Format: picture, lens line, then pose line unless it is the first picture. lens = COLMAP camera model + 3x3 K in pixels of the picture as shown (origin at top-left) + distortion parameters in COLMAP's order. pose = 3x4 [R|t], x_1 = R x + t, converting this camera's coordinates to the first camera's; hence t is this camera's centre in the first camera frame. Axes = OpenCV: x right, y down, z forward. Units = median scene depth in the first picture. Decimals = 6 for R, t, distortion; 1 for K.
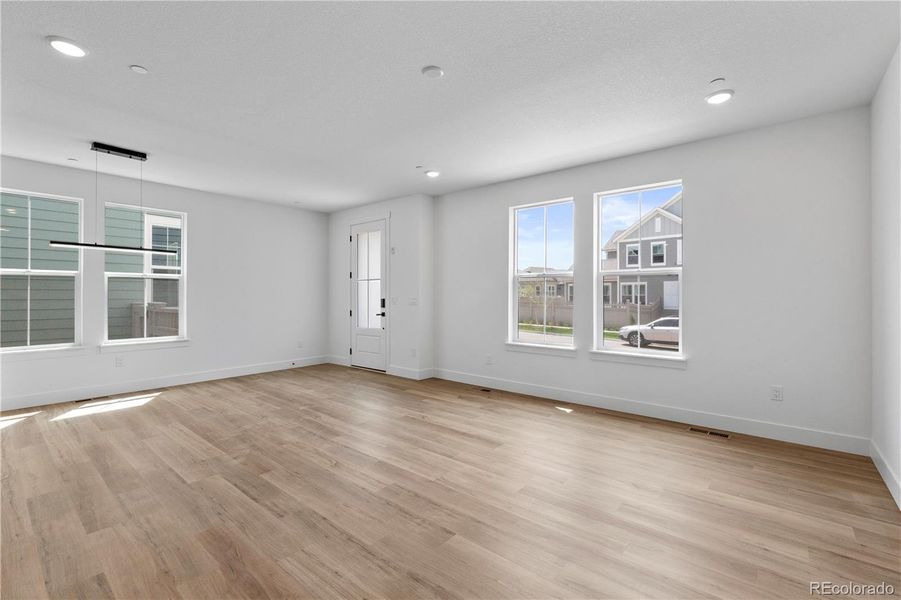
lens RADIAL K [[394.6, 0, 454.2], [0, 394.6, 296.5], [0, 0, 1]] dist [0.000898, 0.000048]
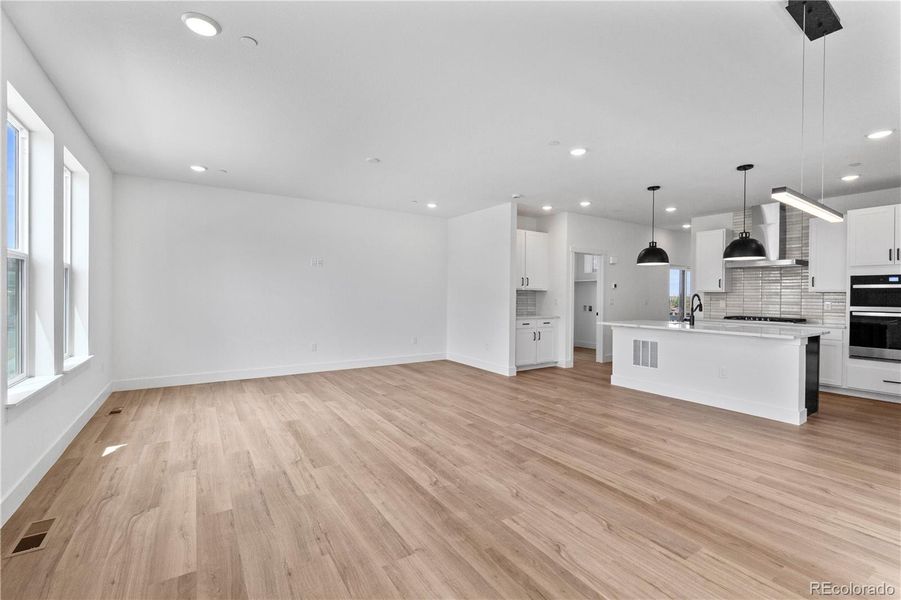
lens RADIAL K [[389.6, 0, 450.5], [0, 389.6, 300.0], [0, 0, 1]] dist [0.000821, 0.000088]
pose [[-0.955655, -0.014529, 0.294130, -0.540417], [-0.011613, 0.999865, 0.011659, -0.003844], [-0.294259, 0.007726, -0.955694, 1.559314]]
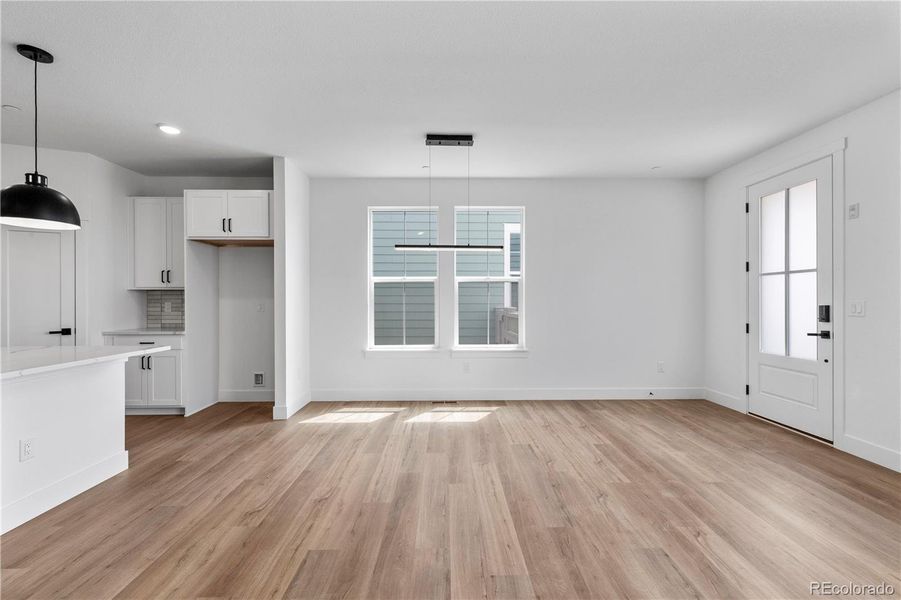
lens RADIAL K [[389.6, 0, 450.5], [0, 389.6, 300.0], [0, 0, 1]] dist [0.000821, 0.000088]
pose [[0.650604, -0.001781, -0.759415, -0.164871], [0.000012, 0.999997, -0.002335, -0.000699], [0.759417, 0.001510, 0.650602, 0.406461]]
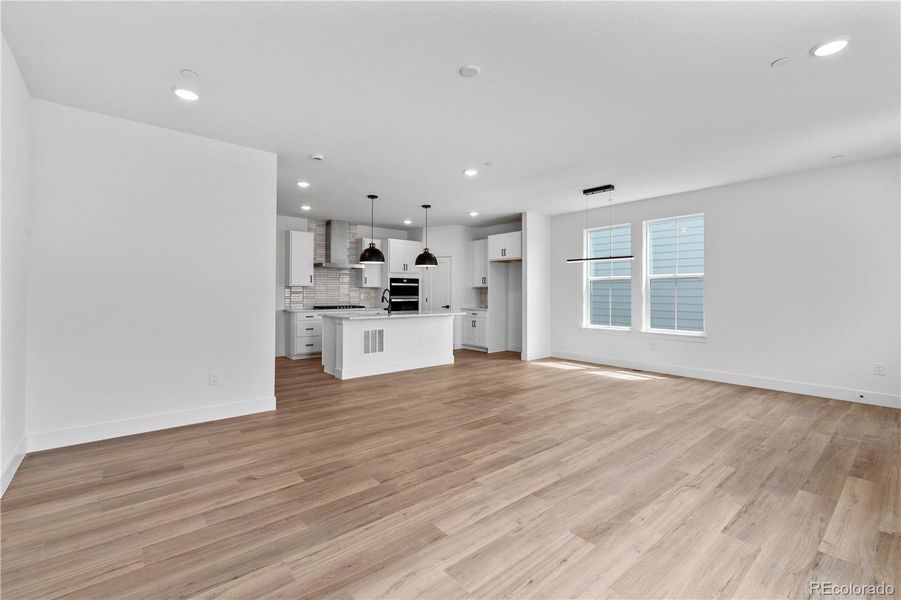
lens RADIAL K [[394.6, 0, 454.2], [0, 394.6, 296.5], [0, 0, 1]] dist [0.000898, 0.000048]
pose [[-0.176373, 0.007100, -0.984298, 0.588963], [-0.003215, 0.999964, 0.007789, 0.000216], [0.984318, 0.004538, -0.176343, 0.718056]]
